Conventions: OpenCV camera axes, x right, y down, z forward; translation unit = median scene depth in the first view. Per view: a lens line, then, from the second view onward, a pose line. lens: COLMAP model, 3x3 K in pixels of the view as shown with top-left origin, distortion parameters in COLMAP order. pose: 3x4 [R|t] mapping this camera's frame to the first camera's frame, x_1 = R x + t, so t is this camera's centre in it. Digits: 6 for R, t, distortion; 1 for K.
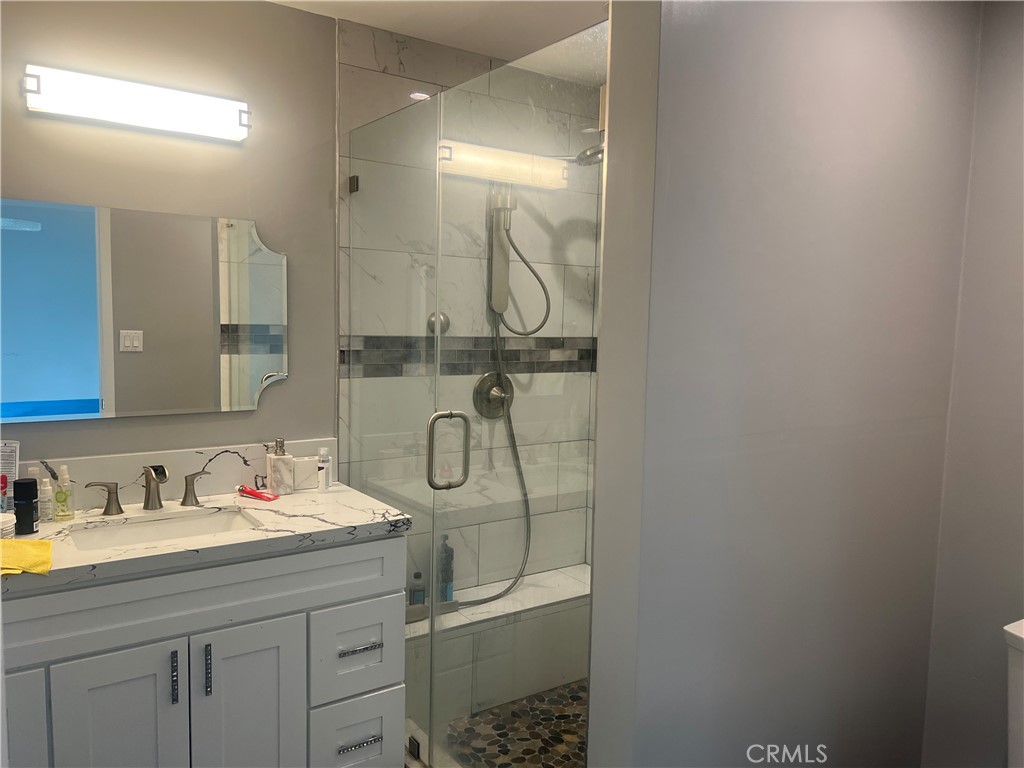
lens RADIAL K [[769.6, 0, 511.8], [0, 769.6, 392.5], [0, 0, 1]] dist [0.066544, -0.086597]
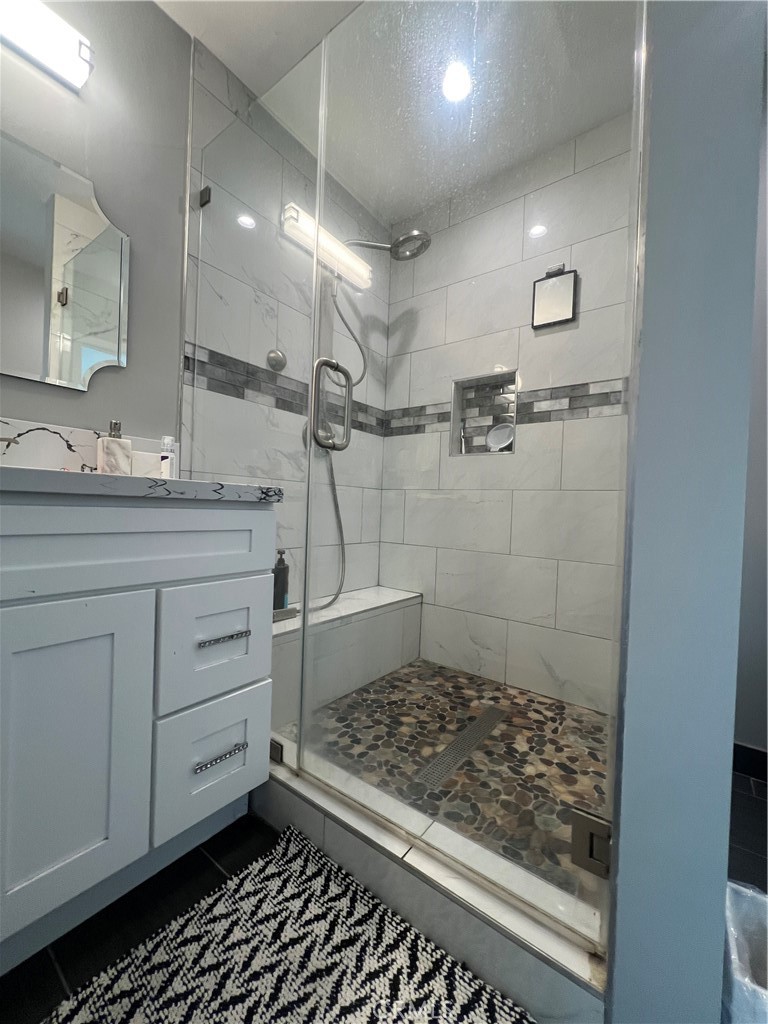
lens RADIAL K [[411.6, 0, 384.0], [0, 411.6, 512.0], [0, 0, 1]] dist [-0.001687, -0.000080]
pose [[0.950900, 0.009414, 0.309356, -0.142114], [0.013585, 0.997304, -0.072108, 0.192621], [-0.309201, 0.072770, 0.948209, 0.435975]]
